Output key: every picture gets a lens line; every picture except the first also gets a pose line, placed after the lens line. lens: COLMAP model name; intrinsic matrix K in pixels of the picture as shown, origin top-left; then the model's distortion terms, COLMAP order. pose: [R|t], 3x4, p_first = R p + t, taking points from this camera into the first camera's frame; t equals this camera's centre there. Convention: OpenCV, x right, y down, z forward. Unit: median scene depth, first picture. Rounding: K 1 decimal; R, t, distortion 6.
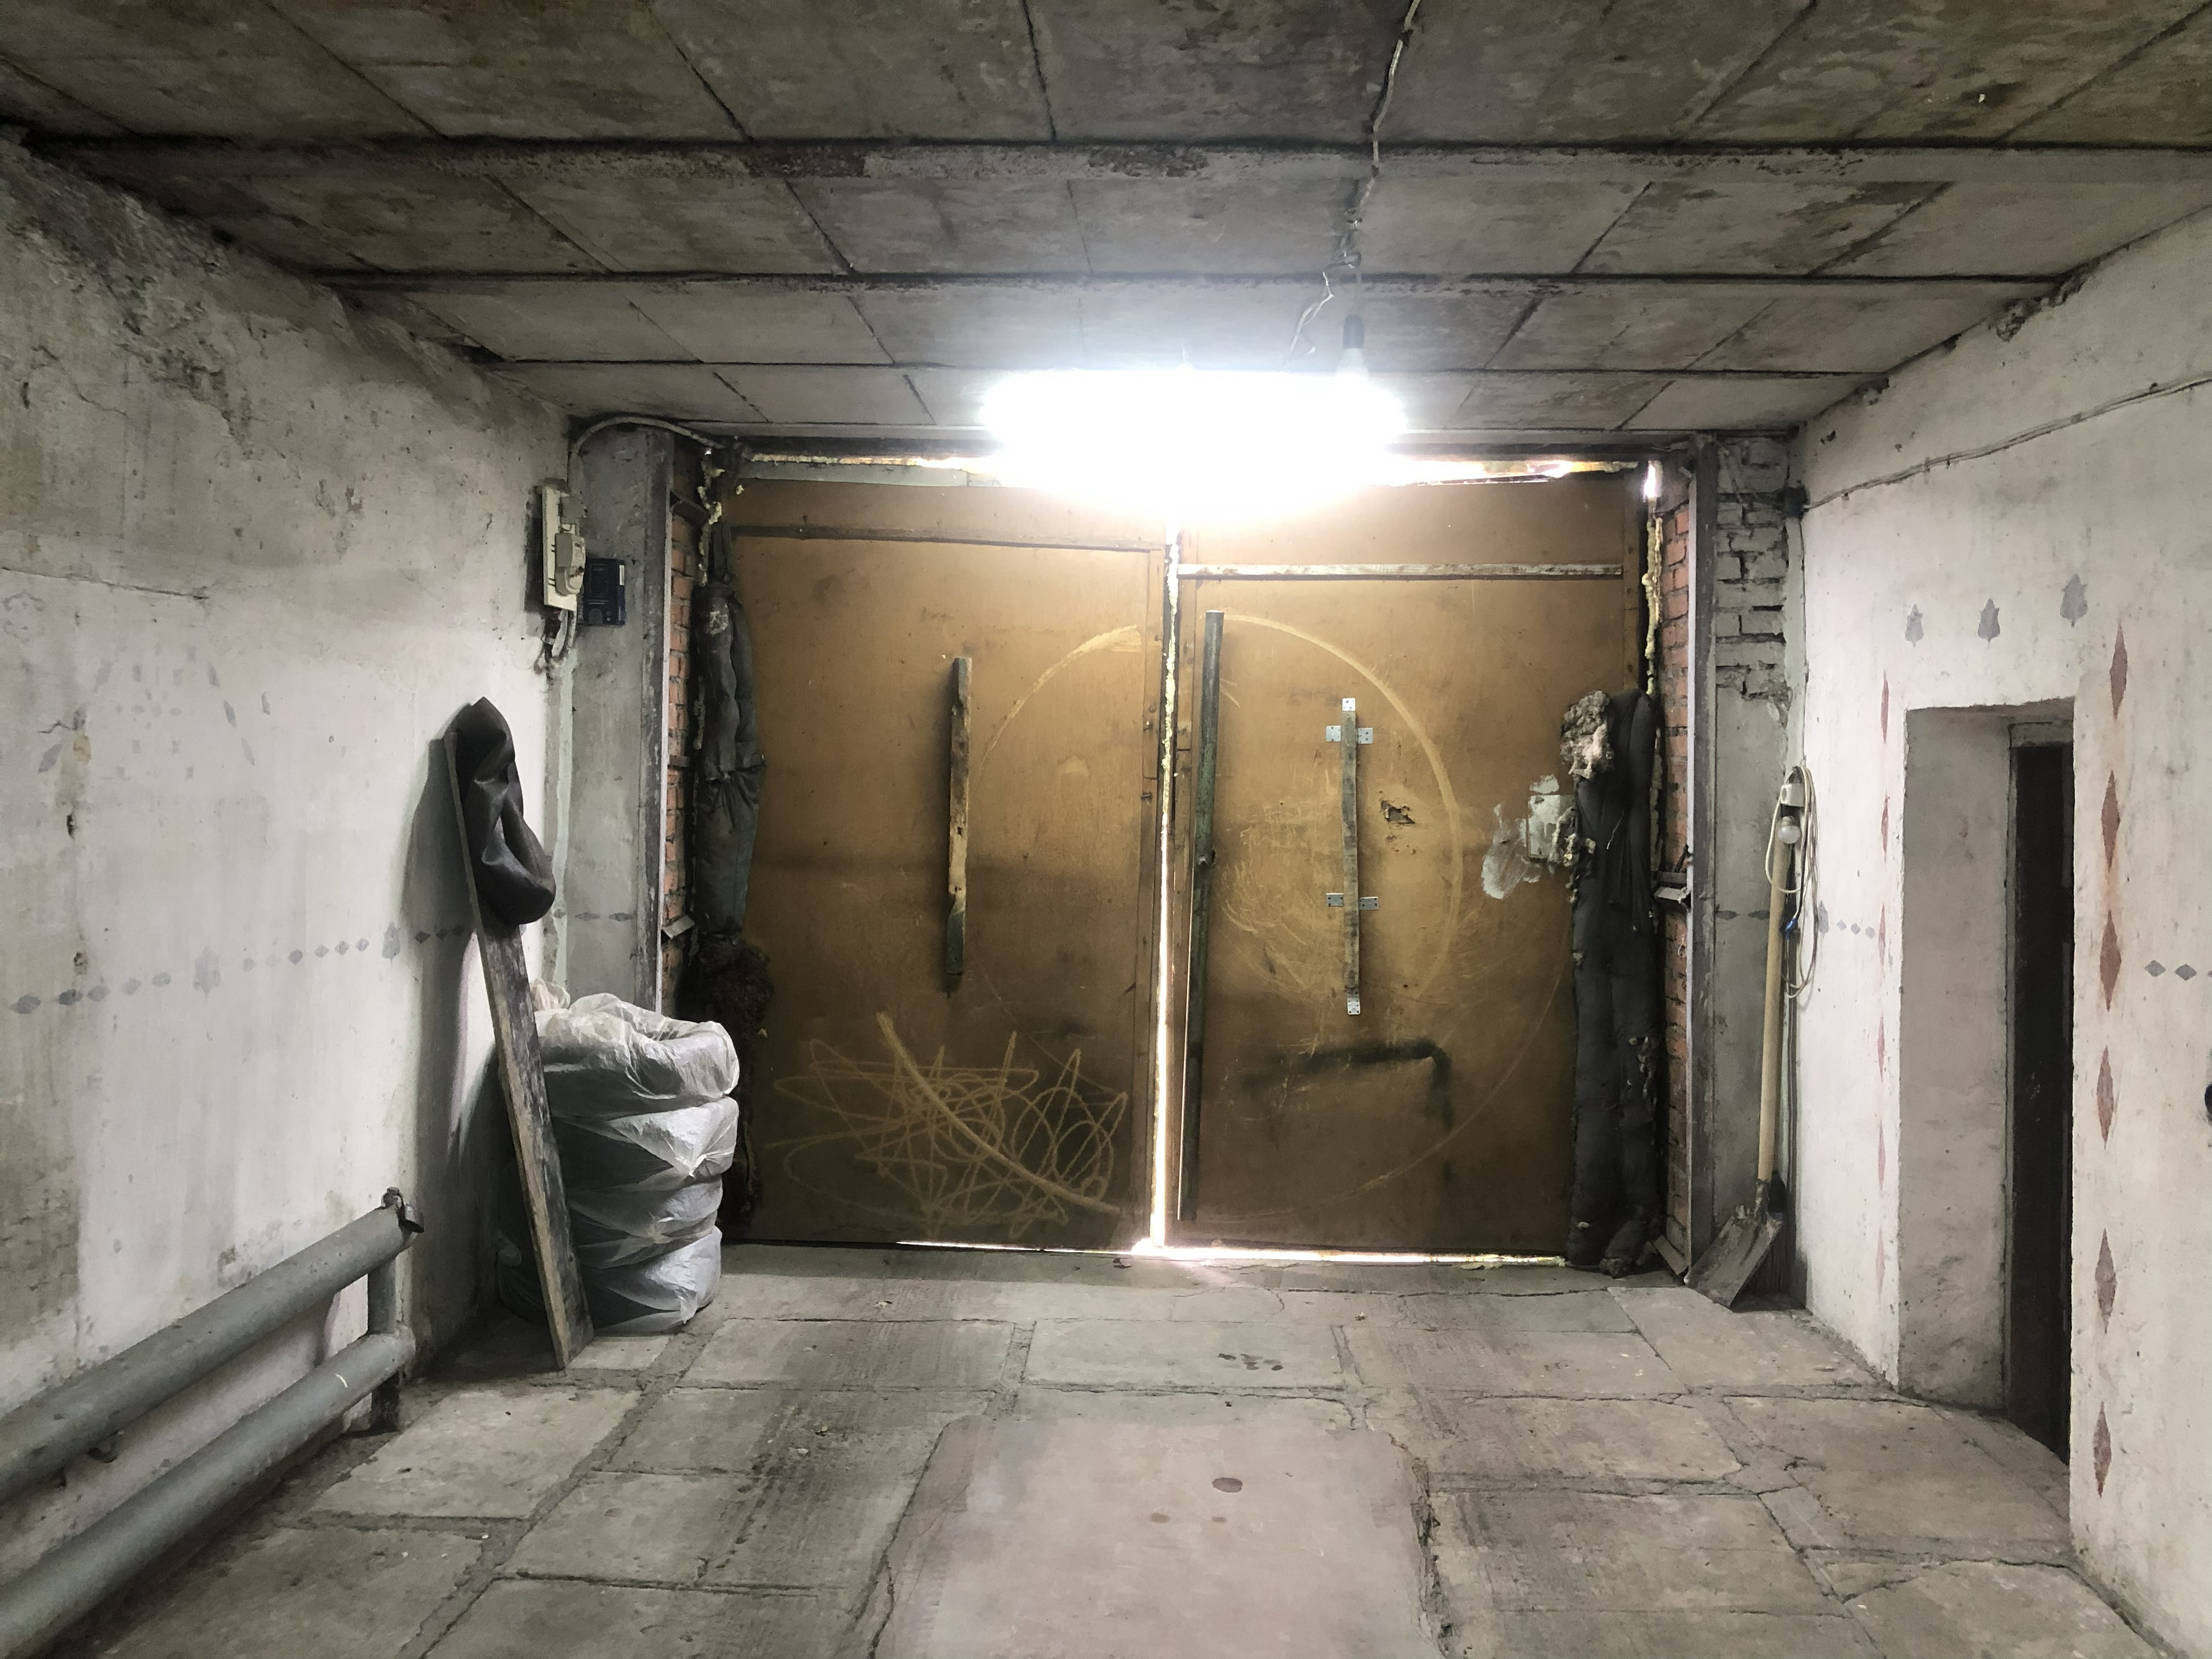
lens RADIAL K [[1801.9, 0, 1129.9], [0, 1801.9, 834.5], [0, 0, 1]] dist [-0.004837, -0.002425]
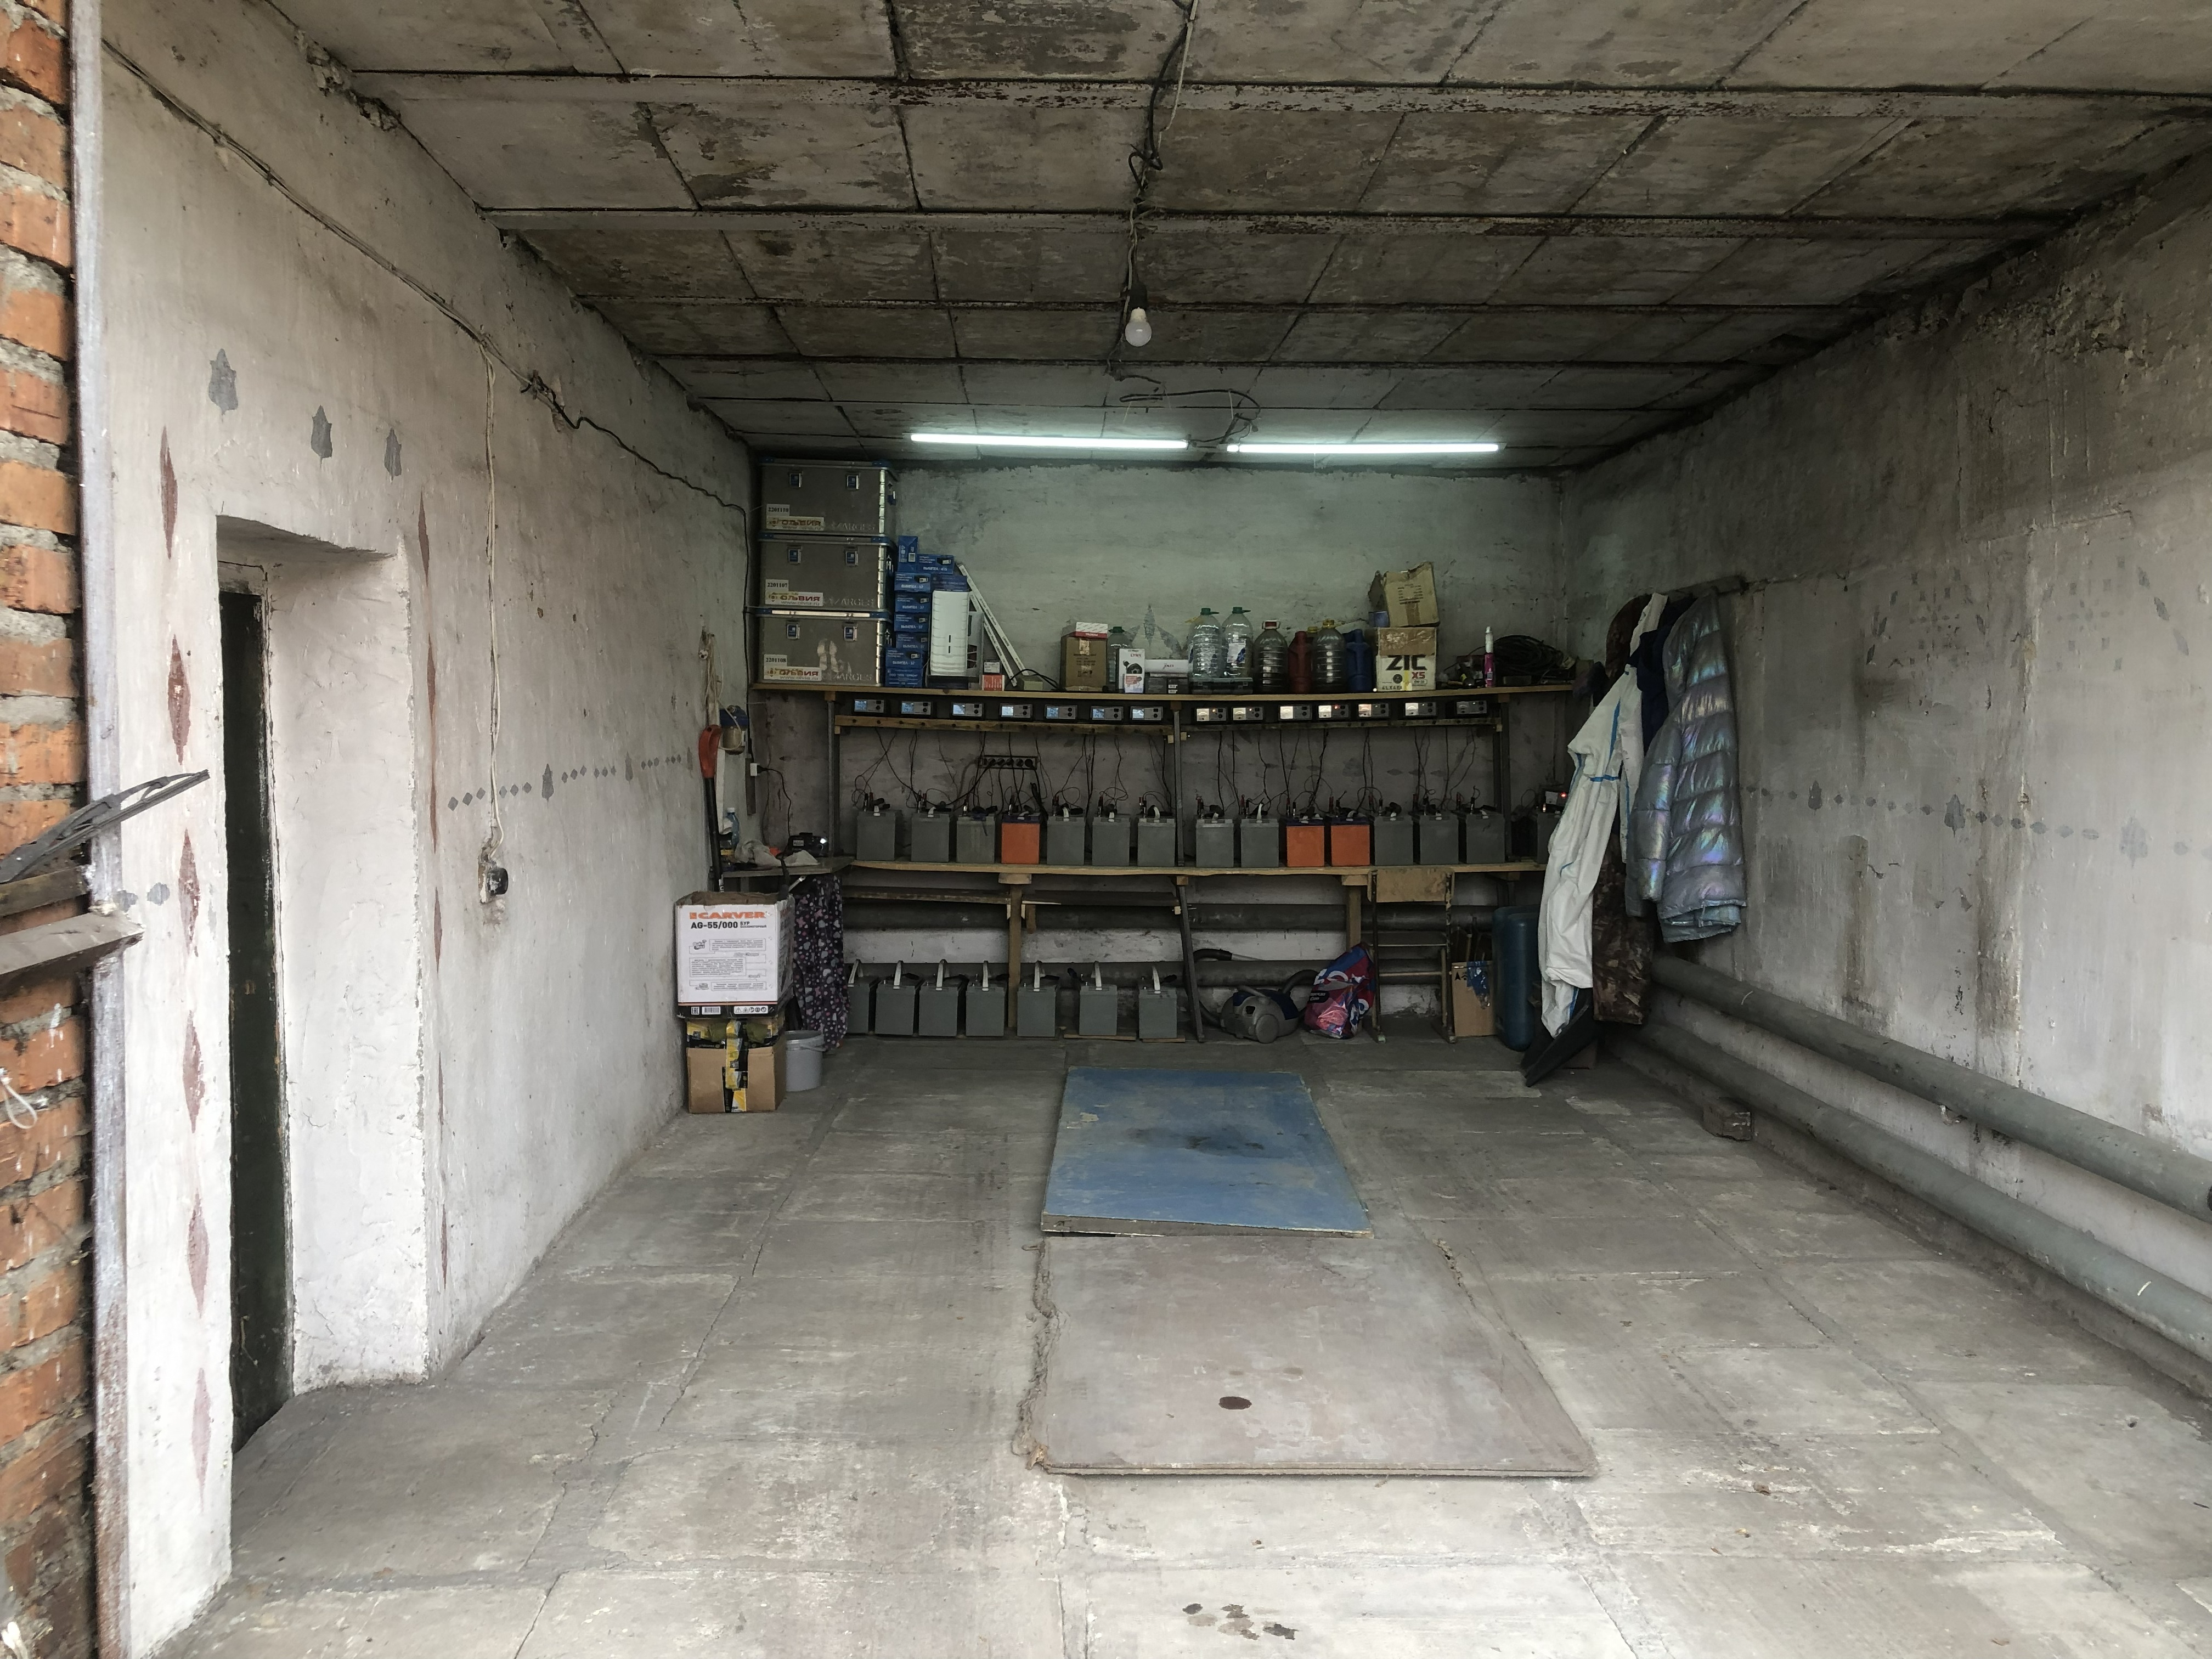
lens RADIAL K [[1786.5, 0, 1106.0], [0, 1786.5, 829.5], [0, 0, 1]] dist [0.006984, -0.001310]
pose [[-0.998081, -0.011287, -0.060892, 0.180173], [-0.017800, 0.994044, 0.107514, -0.036263], [0.059316, 0.108391, -0.992337, 1.872999]]
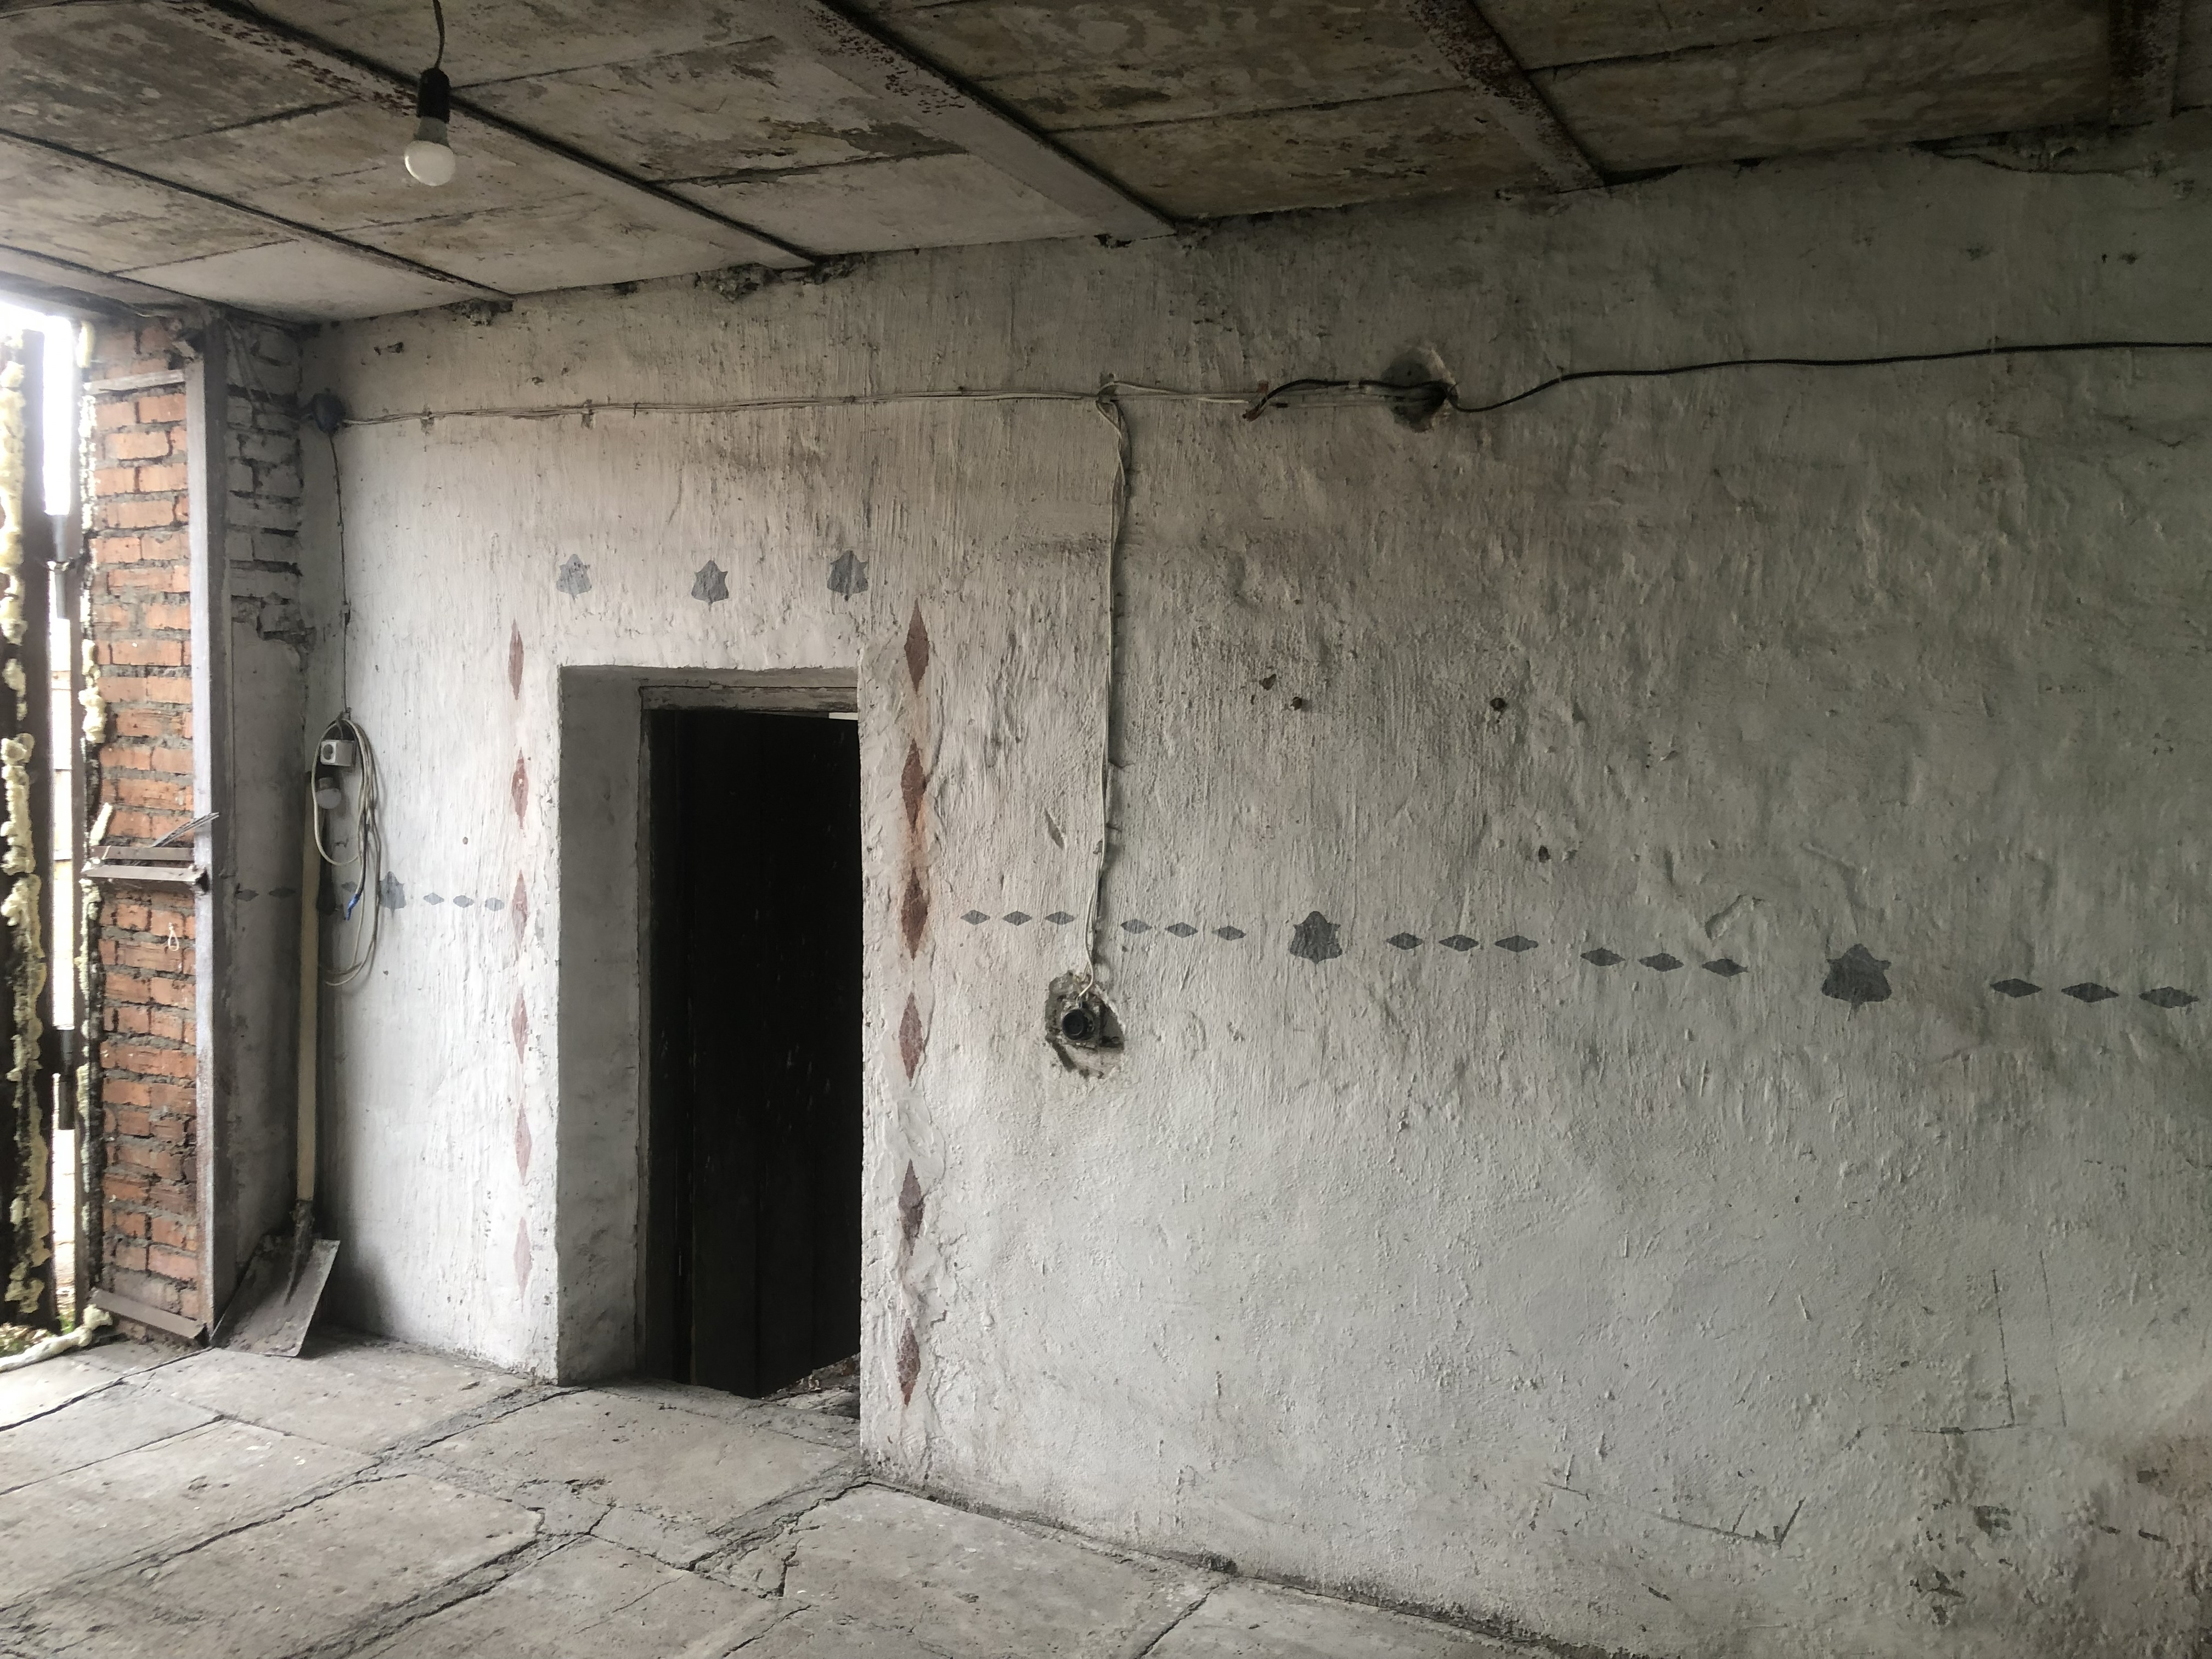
lens RADIAL K [[1801.1, 0, 1106.5], [0, 1801.1, 849.0], [0, 0, 1]] dist [0.018708, -0.006143]
pose [[0.438876, -0.040078, 0.897653, -0.335580], [0.008261, 0.999143, 0.040571, -0.010391], [-0.898510, -0.010390, 0.438831, 0.372025]]
